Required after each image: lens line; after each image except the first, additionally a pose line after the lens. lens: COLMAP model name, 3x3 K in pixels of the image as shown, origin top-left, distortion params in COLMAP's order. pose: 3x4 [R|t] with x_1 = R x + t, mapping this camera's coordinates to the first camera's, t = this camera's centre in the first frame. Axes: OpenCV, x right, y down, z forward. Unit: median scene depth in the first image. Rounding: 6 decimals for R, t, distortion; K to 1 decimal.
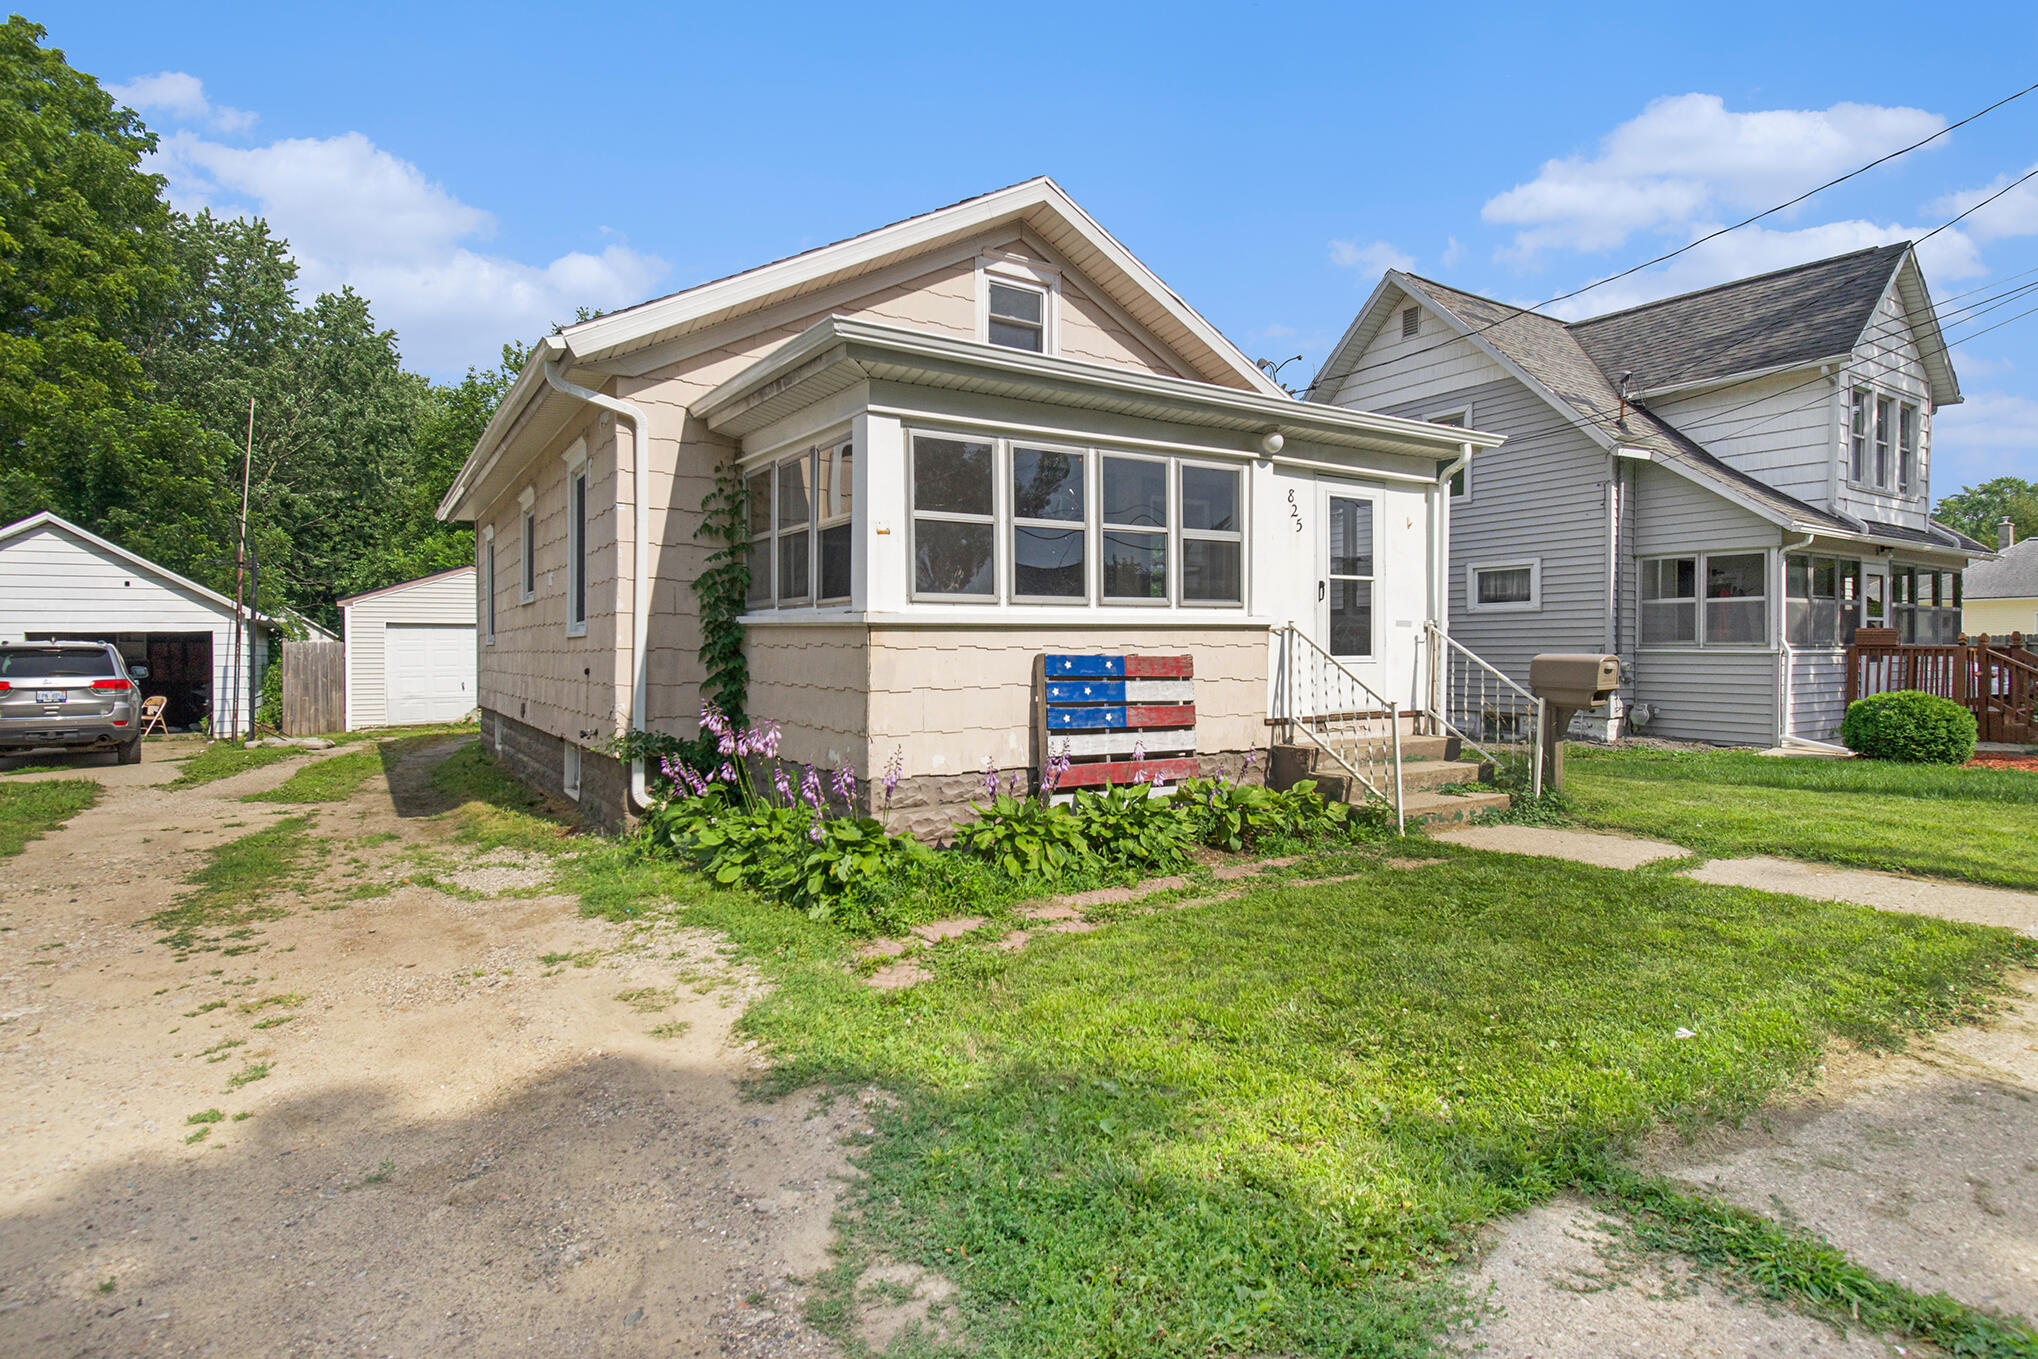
lens RADIAL K [[1078.1, 0, 1019.0], [0, 1078.1, 679.5], [0, 0, 1]] dist [-0.023816, -0.000264]
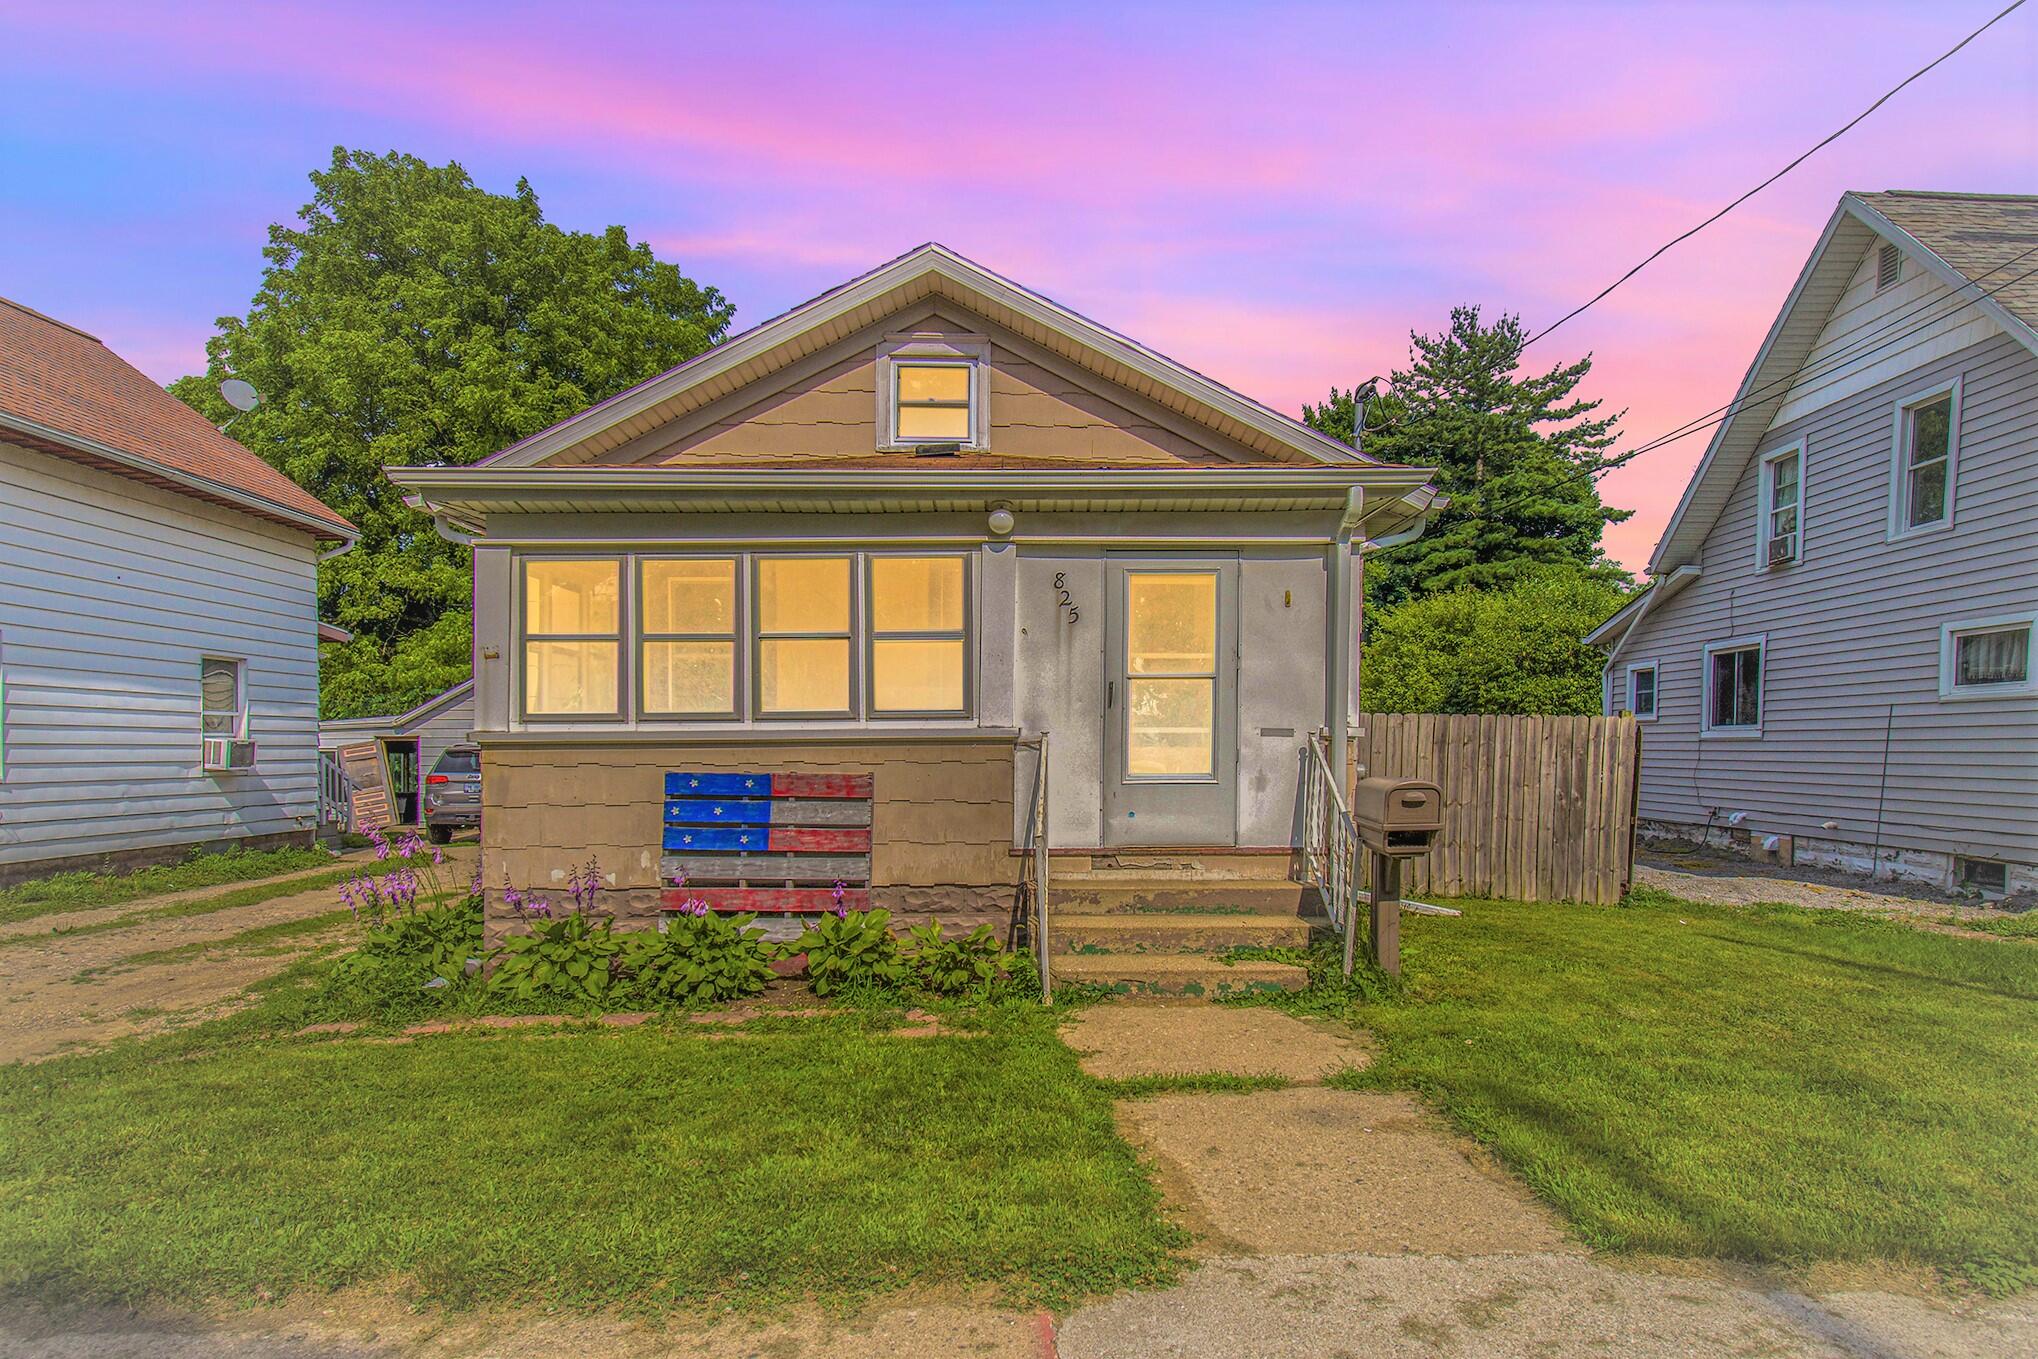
lens RADIAL K [[1204.1, 0, 1021.7], [0, 1204.1, 759.5], [0, 0, 1]] dist [0.002610, -0.000640]
pose [[0.849756, 0.006959, -0.527130, 0.815855], [-0.014735, 0.999836, -0.010555, -0.026318], [0.526970, 0.016736, 0.849719, 0.227995]]
